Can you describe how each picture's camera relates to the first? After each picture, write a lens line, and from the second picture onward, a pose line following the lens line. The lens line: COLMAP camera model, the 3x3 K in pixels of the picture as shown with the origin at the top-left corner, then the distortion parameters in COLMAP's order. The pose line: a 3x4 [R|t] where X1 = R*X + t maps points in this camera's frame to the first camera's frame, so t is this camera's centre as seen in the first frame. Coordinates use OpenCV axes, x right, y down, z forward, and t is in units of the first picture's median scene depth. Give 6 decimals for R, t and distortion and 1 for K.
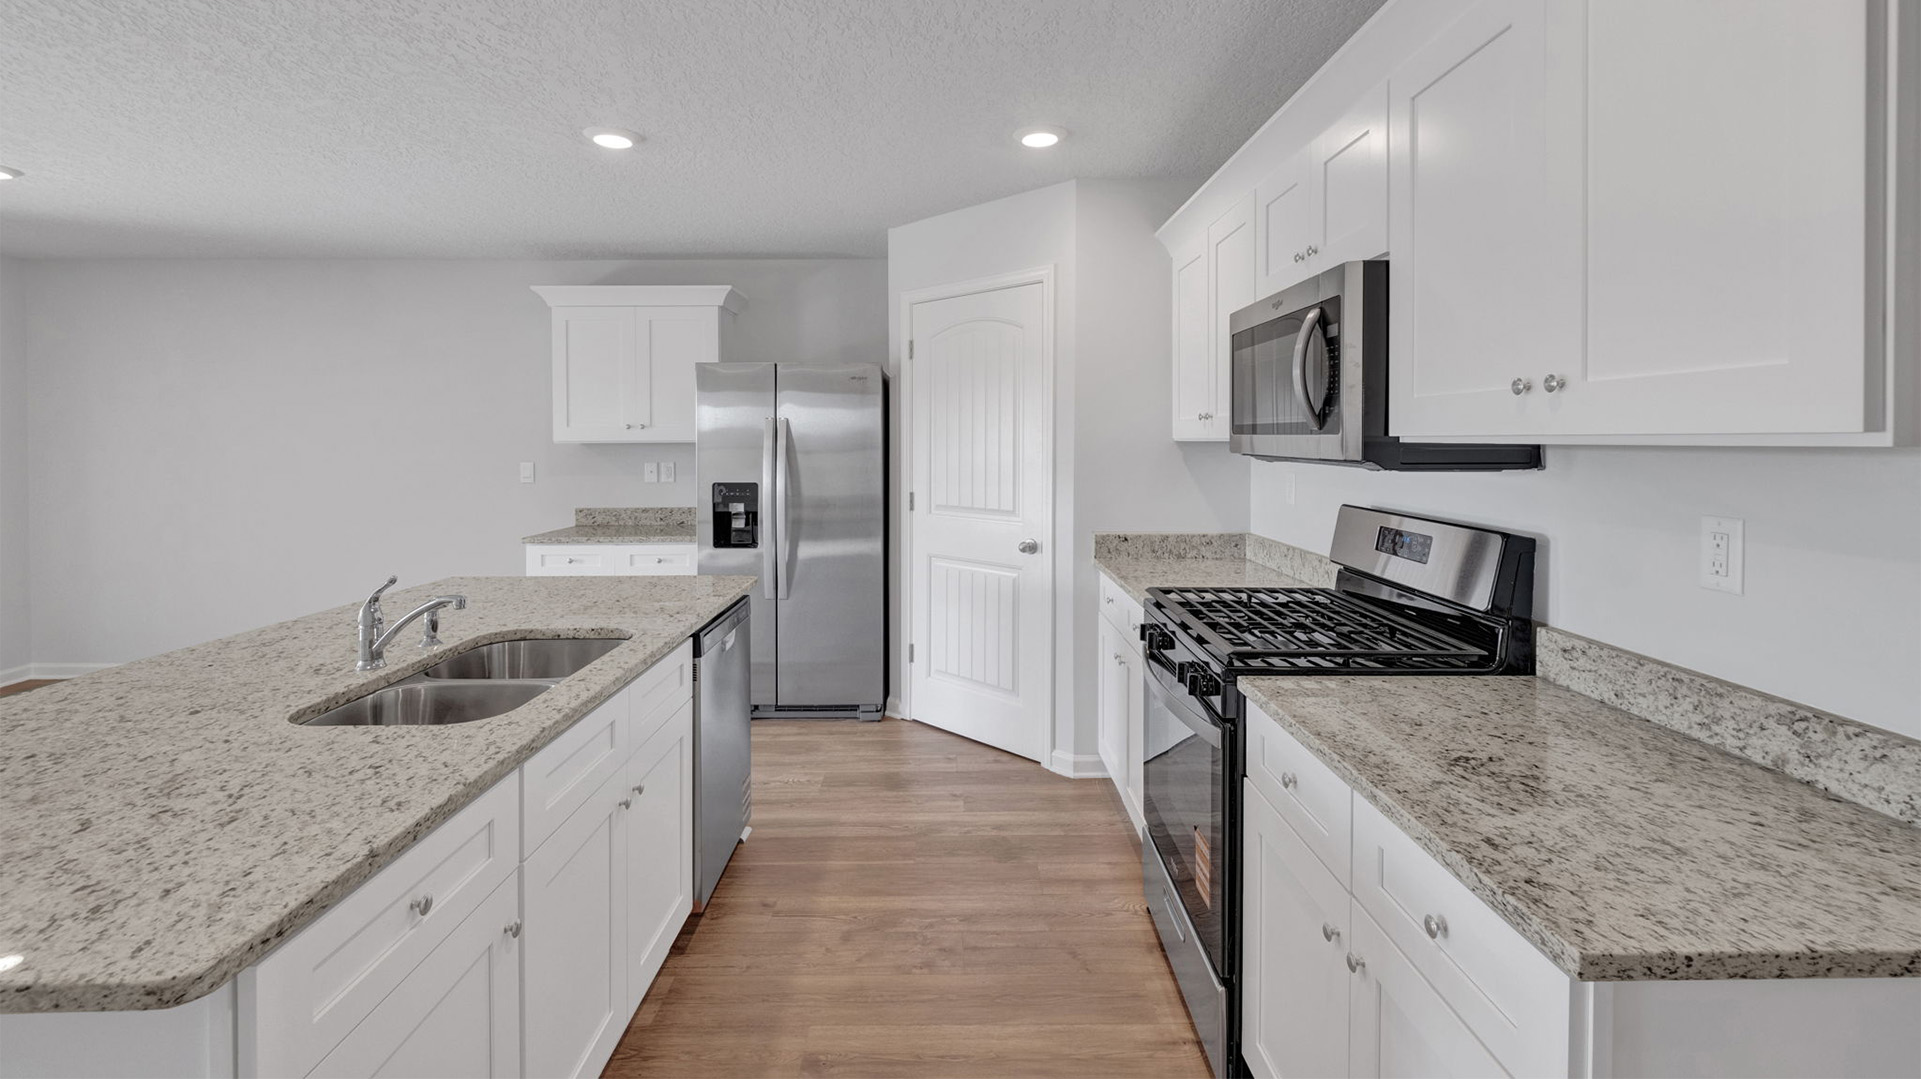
lens RADIAL K [[863.6, 0, 957.6], [0, 863.6, 447.1], [0, 0, 1]] dist [0.007977, -0.005889]
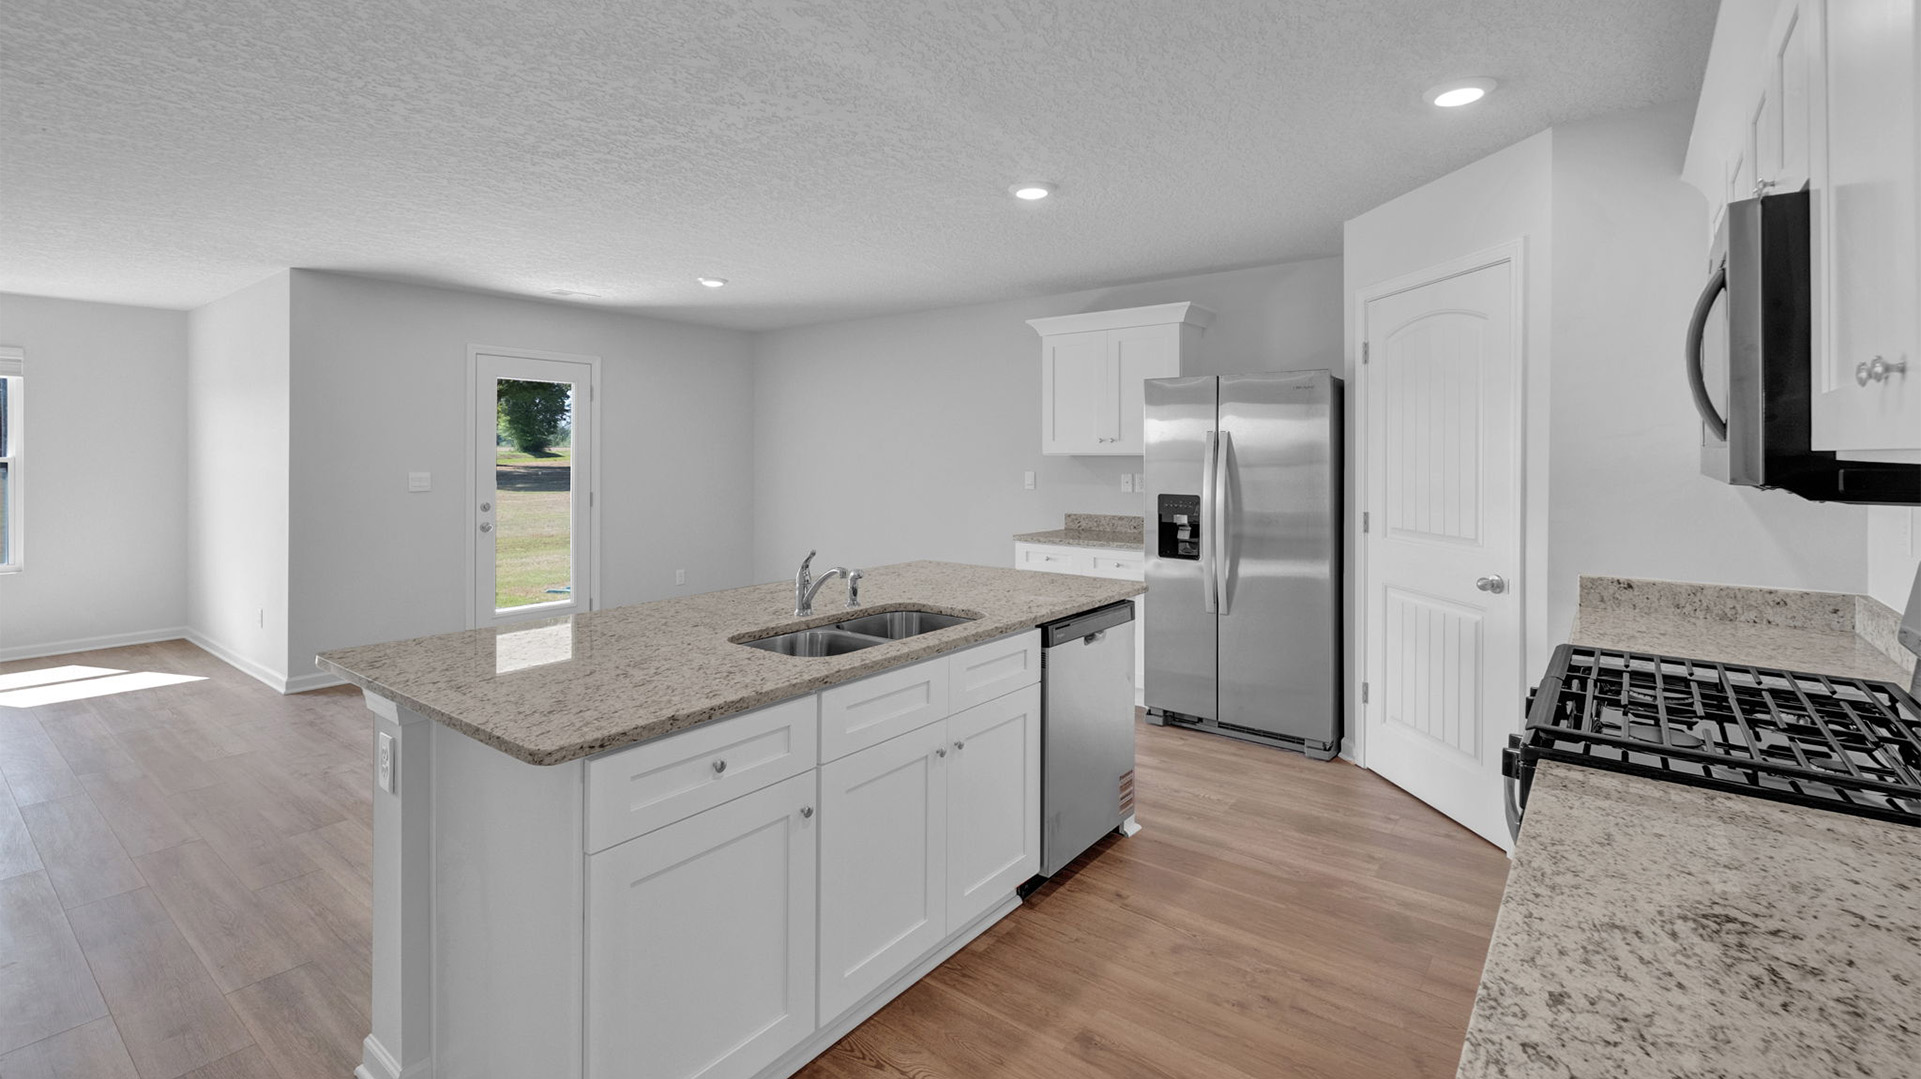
lens RADIAL K [[863.6, 0, 940.6], [0, 863.6, 443.1], [0, 0, 1]] dist [0.007977, -0.005889]
pose [[0.777570, -0.002590, -0.628791, 0.204605], [-0.009981, 0.999815, -0.016462, -0.000617], [0.628717, 0.019076, 0.777400, 0.026449]]
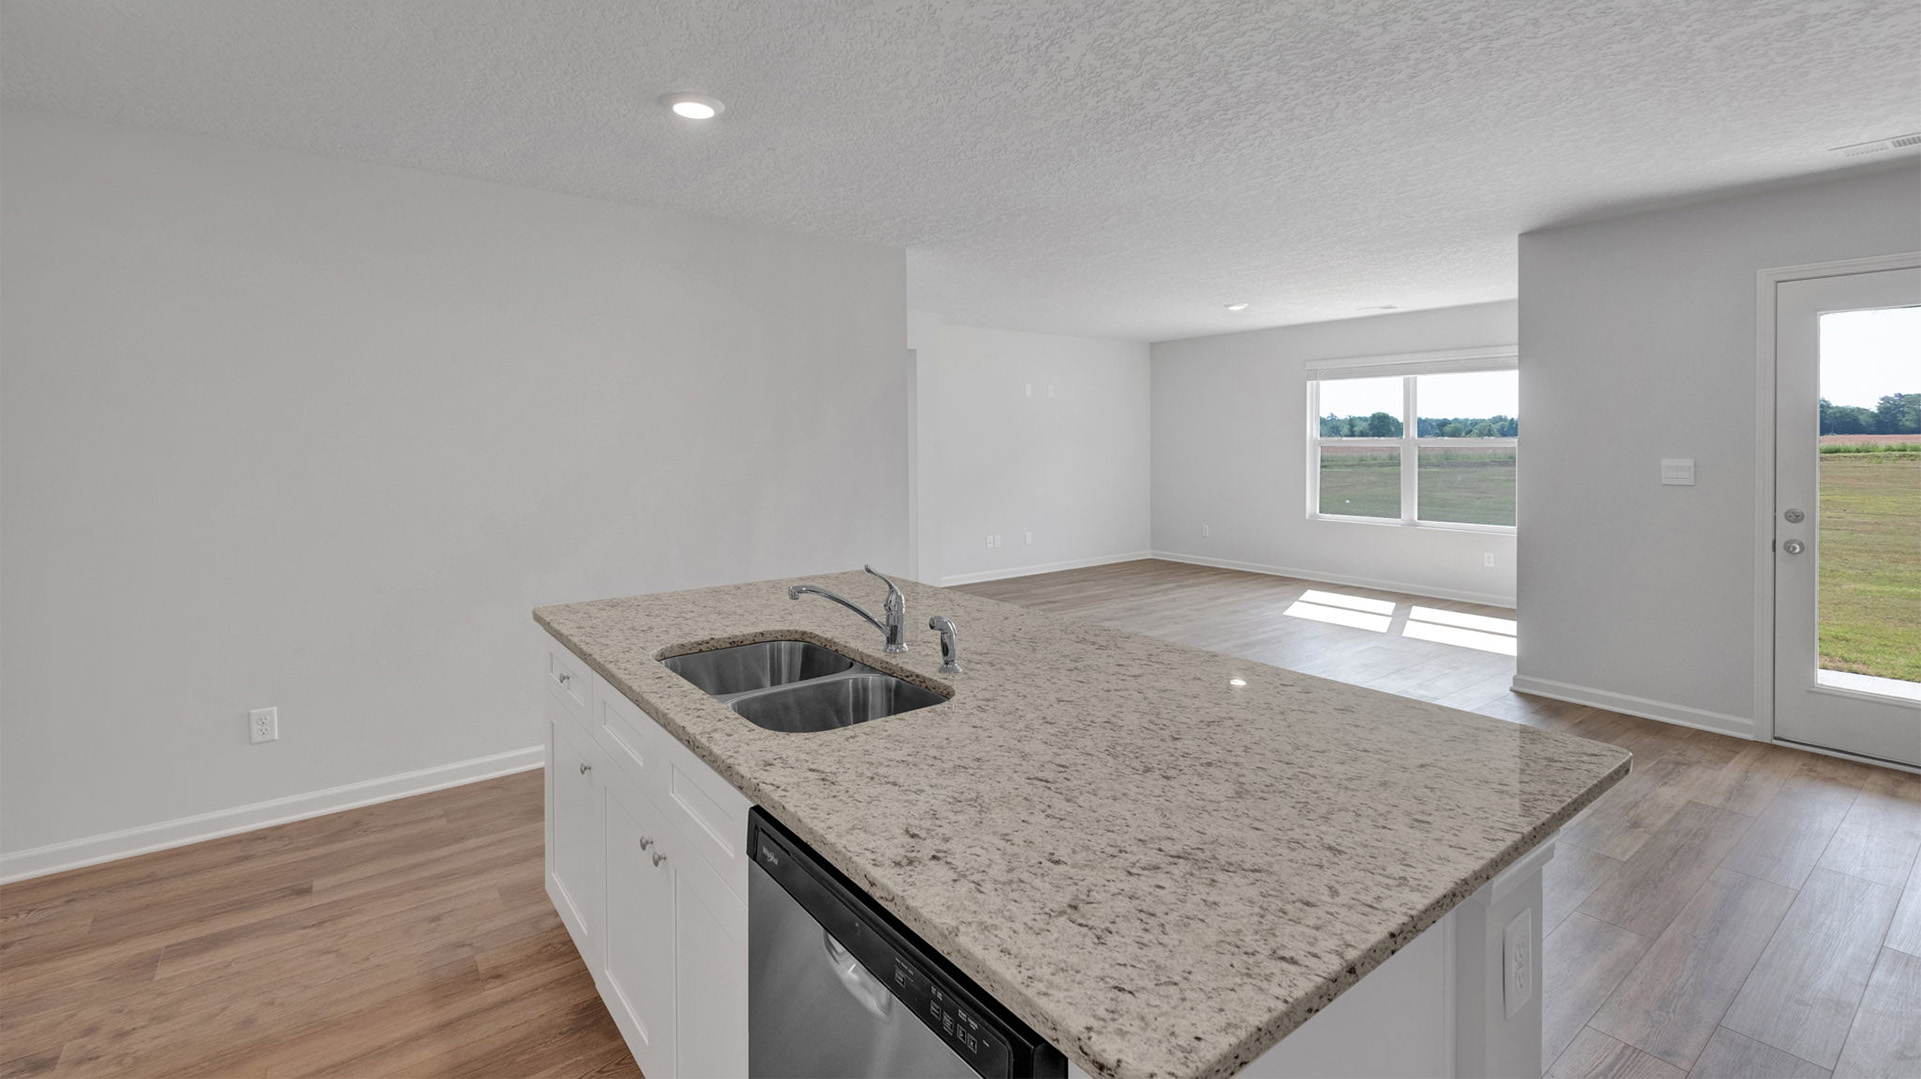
lens RADIAL K [[863.6, 0, 967.1], [0, 863.6, 438.3], [0, 0, 1]] dist [0.007977, -0.005889]
pose [[-0.784165, 0.010079, -0.620471, -0.051358], [0.003579, 0.999925, 0.011720, -0.008338], [0.620542, 0.006970, -0.784142, 1.022413]]
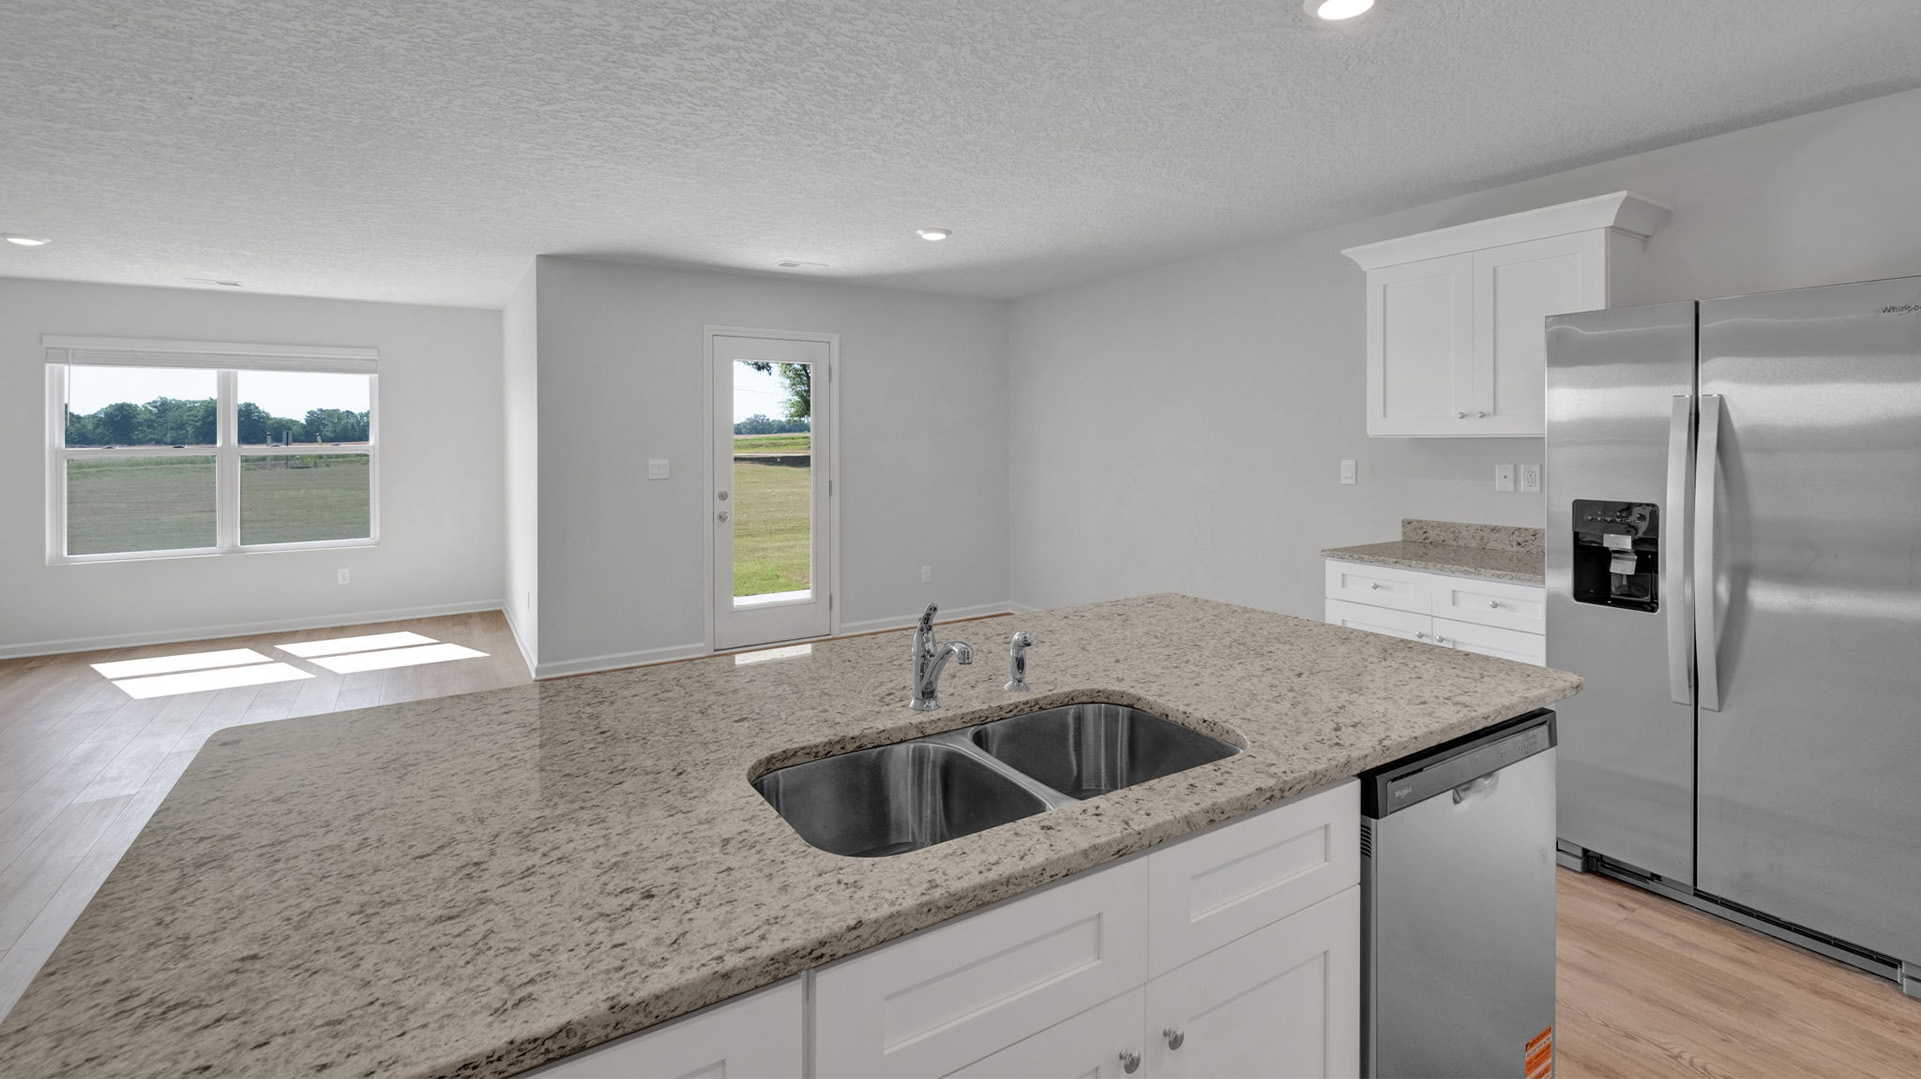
lens RADIAL K [[863.6, 0, 948.0], [0, 863.6, 437.9], [0, 0, 1]] dist [0.007977, -0.005889]
pose [[0.526493, 0.002740, -0.850175, 0.025965], [-0.004450, 0.999990, 0.000467, -0.003831], [0.850168, 0.003537, 0.526500, 0.315766]]
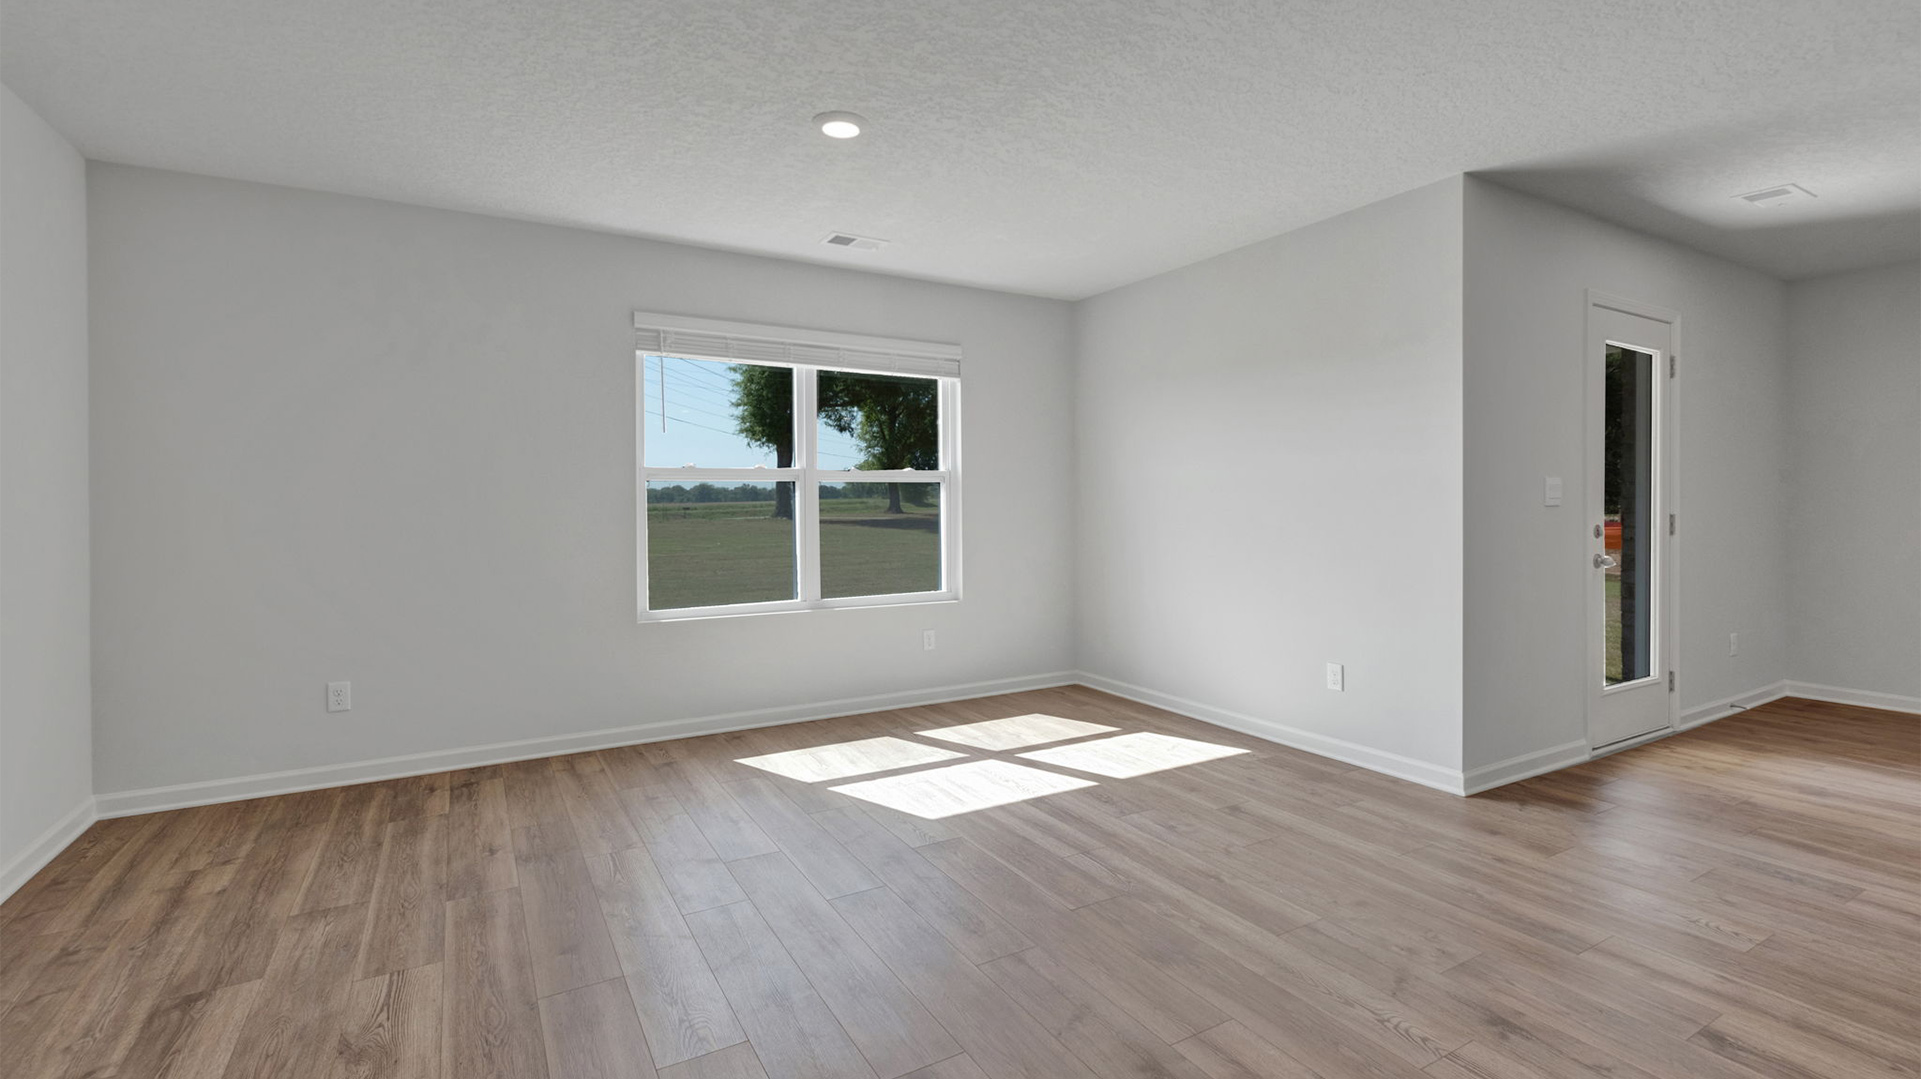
lens RADIAL K [[863.6, 0, 953.0], [0, 863.6, 502.9], [0, 0, 1]] dist [0.007977, -0.005889]
pose [[0.508374, 0.000533, -0.861136, -1.020156], [-0.005754, 0.999980, -0.002778, 0.079343], [0.861117, 0.006367, 0.508367, -0.523022]]
